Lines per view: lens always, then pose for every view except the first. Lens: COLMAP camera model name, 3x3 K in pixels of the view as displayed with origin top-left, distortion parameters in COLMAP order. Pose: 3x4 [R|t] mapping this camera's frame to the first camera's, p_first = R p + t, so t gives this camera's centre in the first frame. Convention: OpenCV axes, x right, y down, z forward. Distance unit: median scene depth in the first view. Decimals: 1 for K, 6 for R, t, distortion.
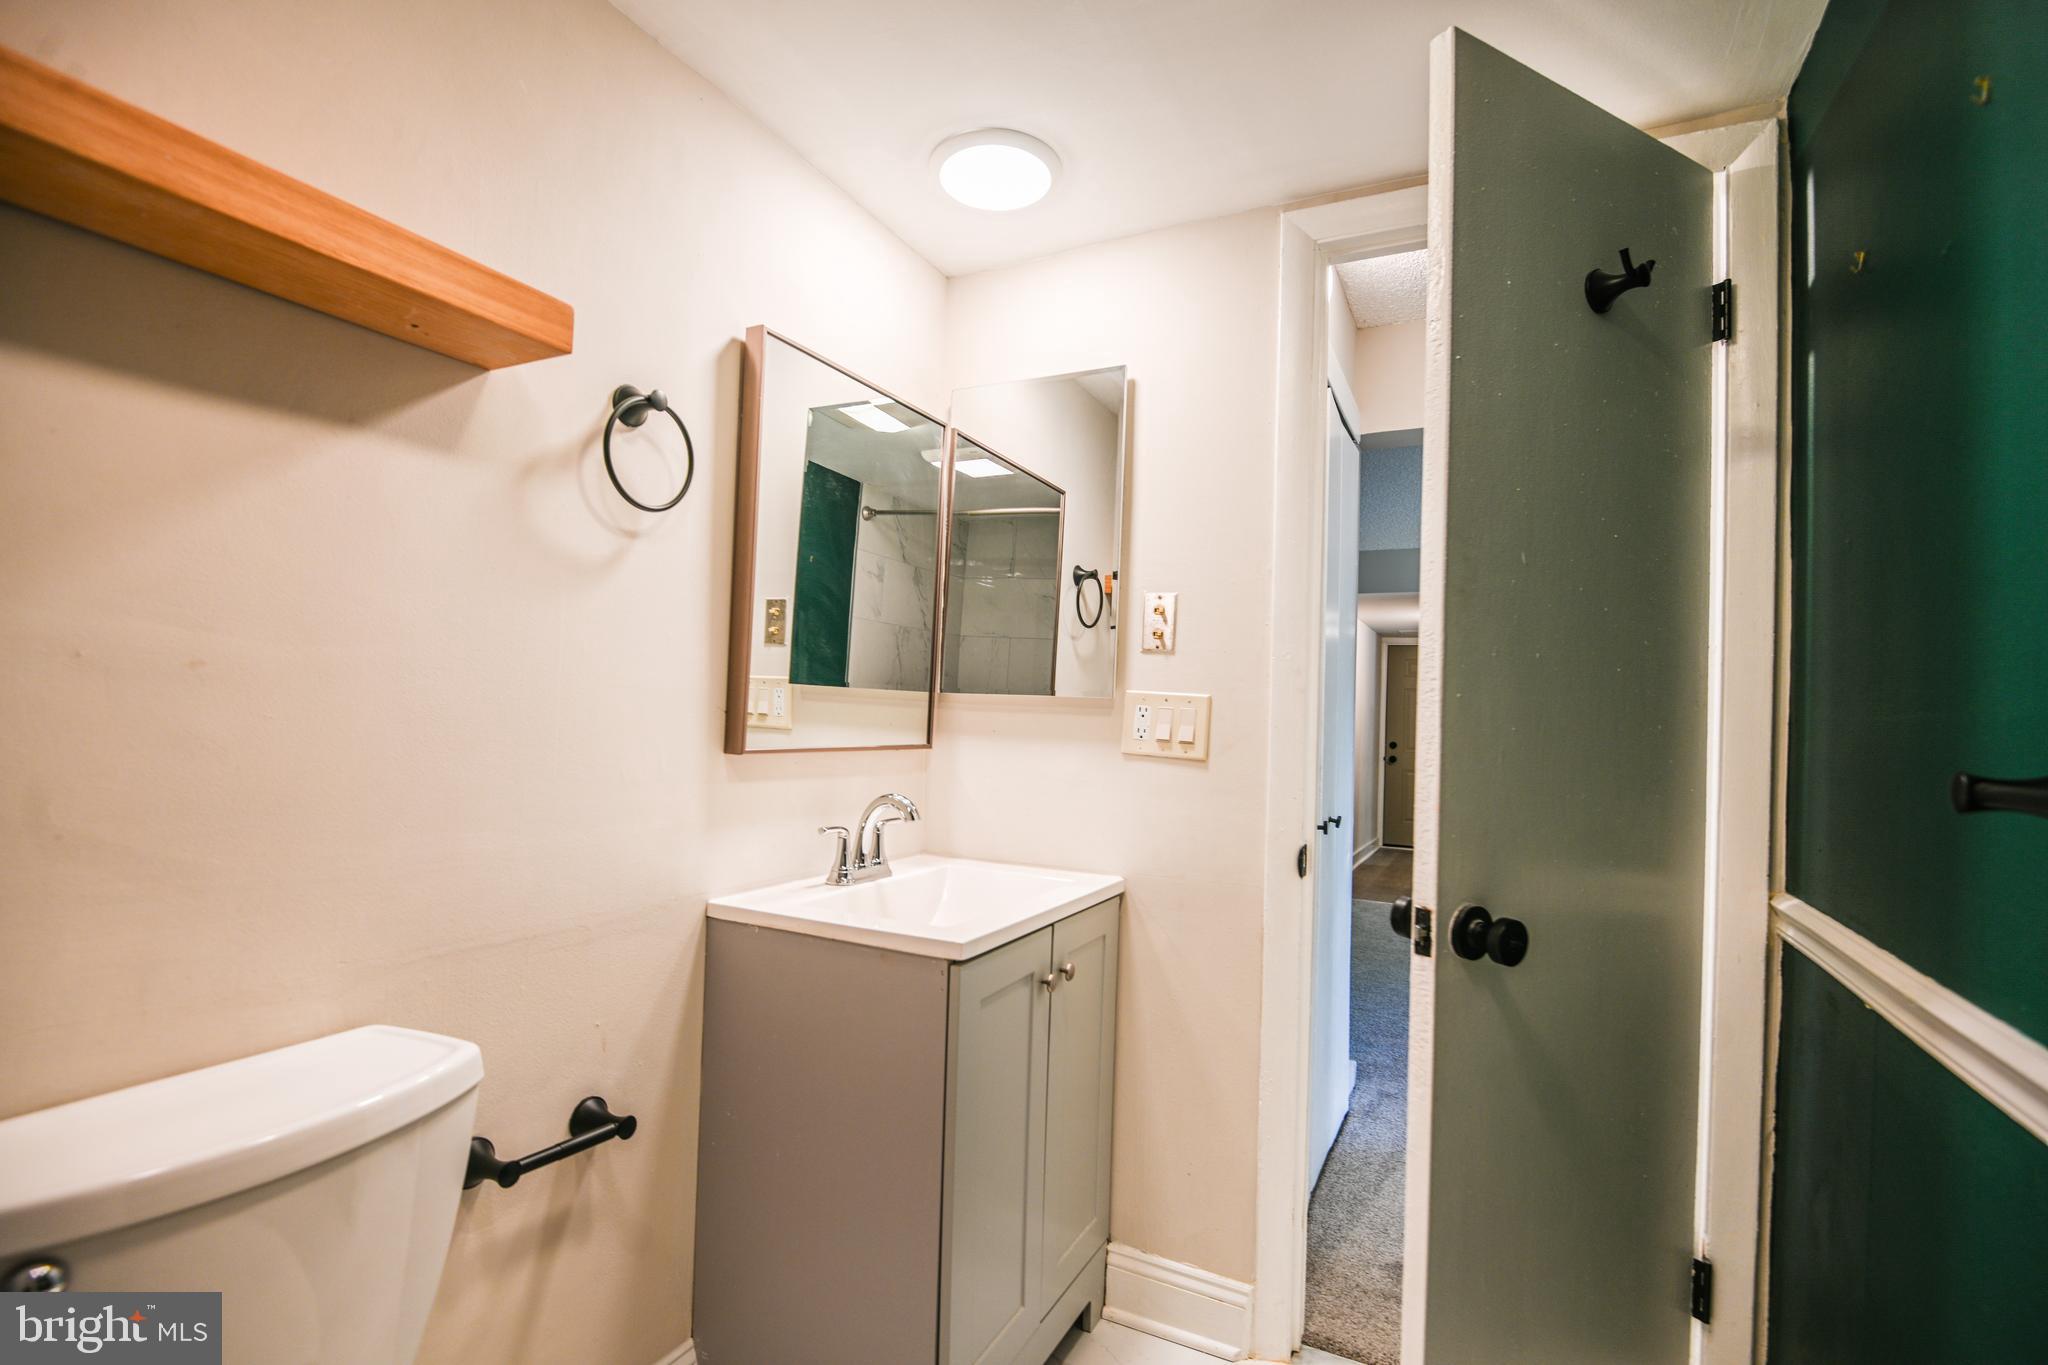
lens RADIAL K [[944.0, 0, 1014.5], [0, 944.0, 689.6], [0, 0, 1]] dist [-0.006414, -0.009089]
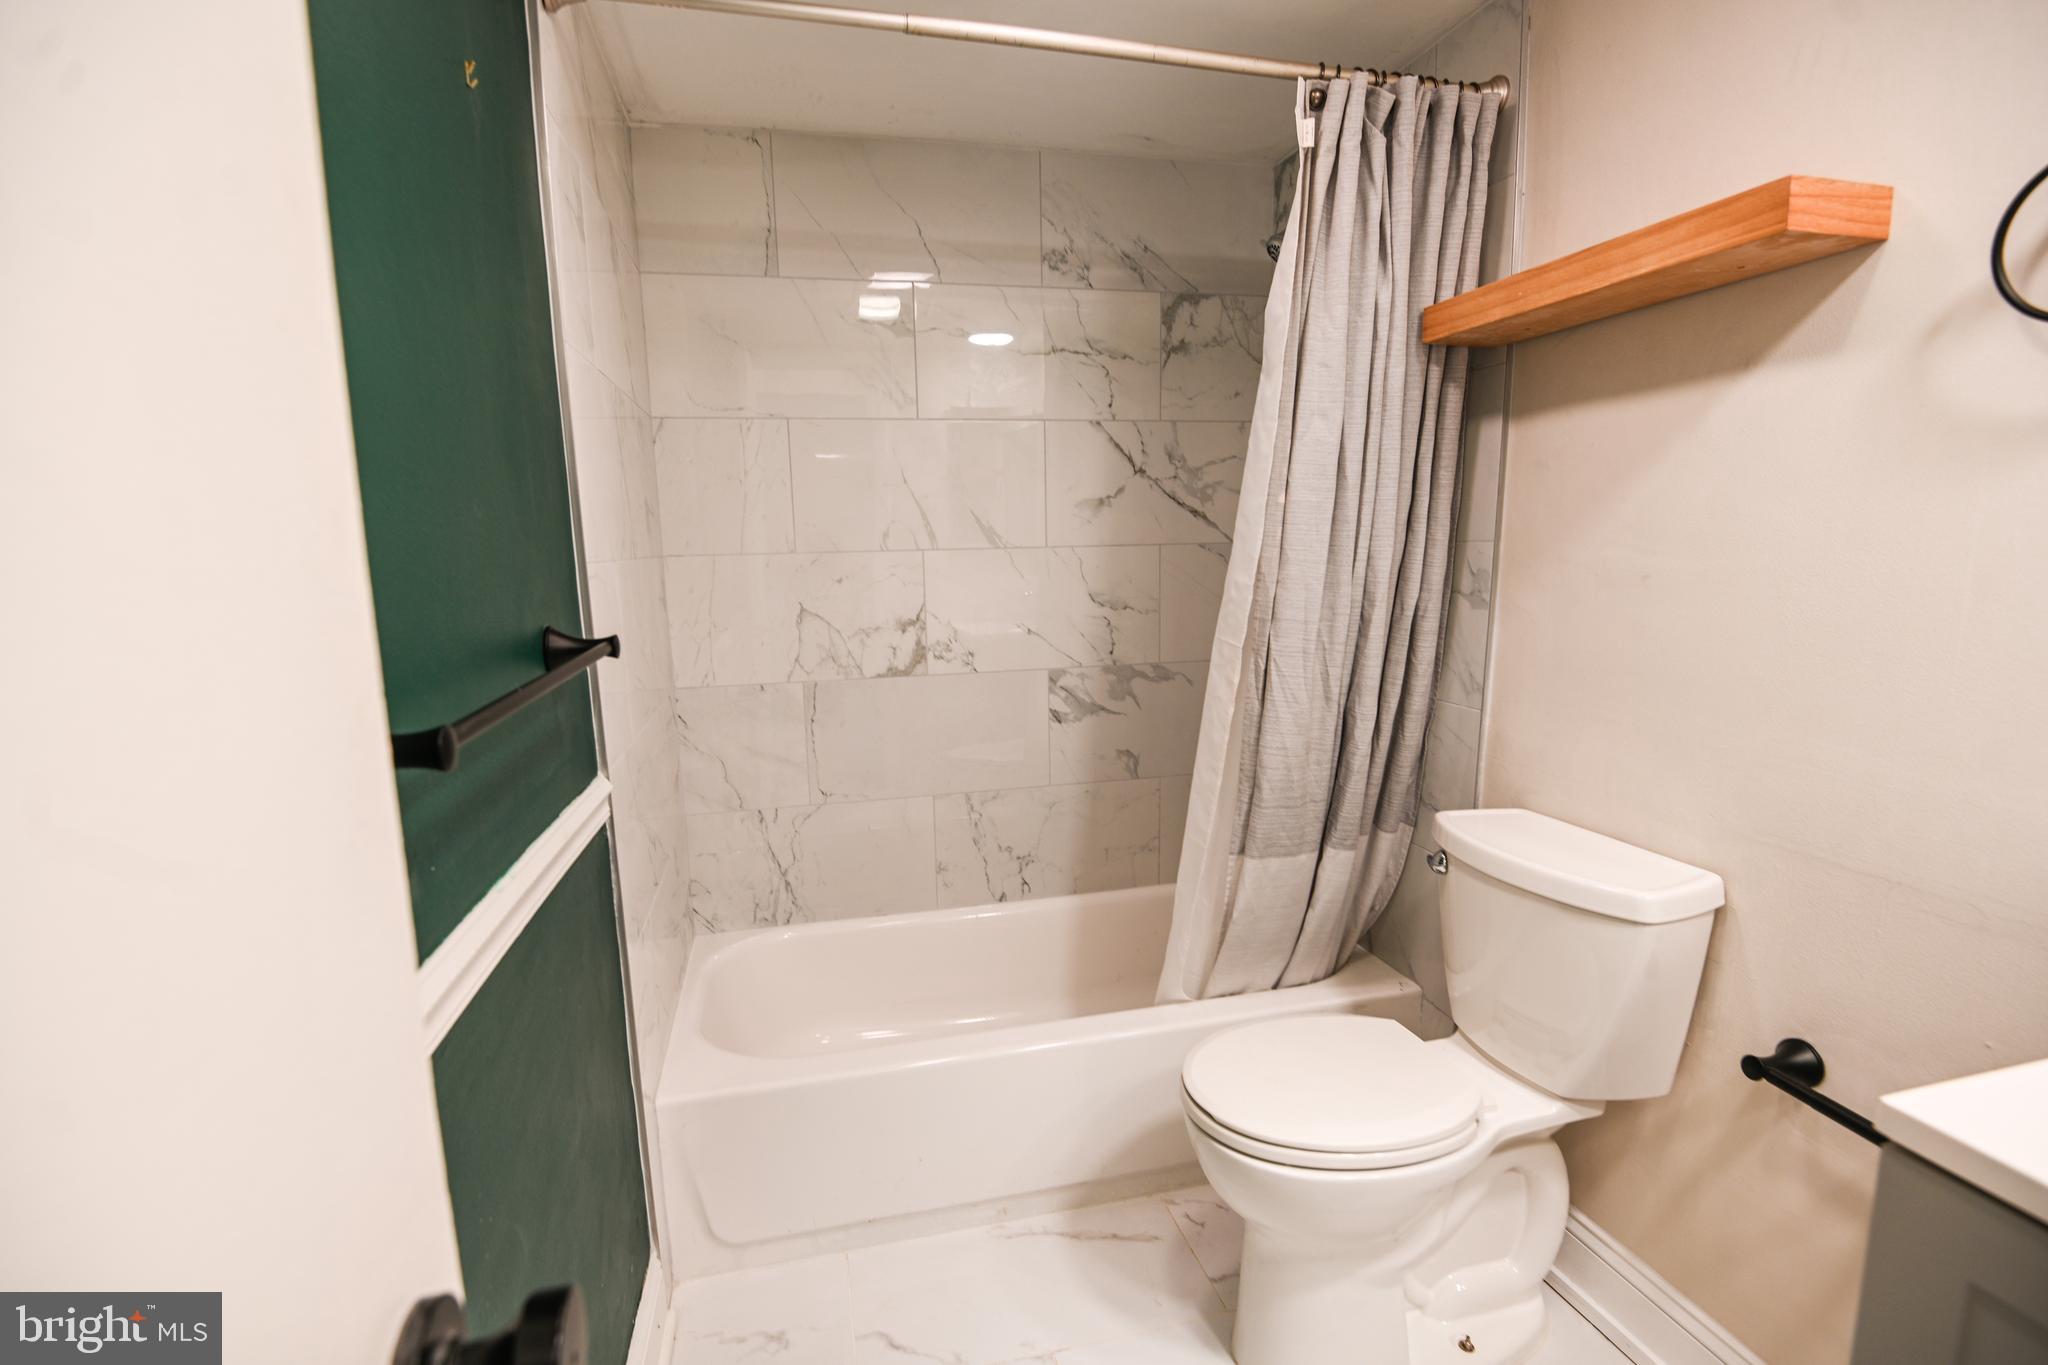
lens RADIAL K [[950.9, 0, 1015.2], [0, 950.9, 688.5], [0, 0, 1]] dist [0.008981, -0.025123]
pose [[-0.758727, 0.071565, -0.647465, 0.782093], [0.001335, 0.994116, 0.108316, -0.015409], [0.651407, 0.081318, -0.754358, 1.341629]]
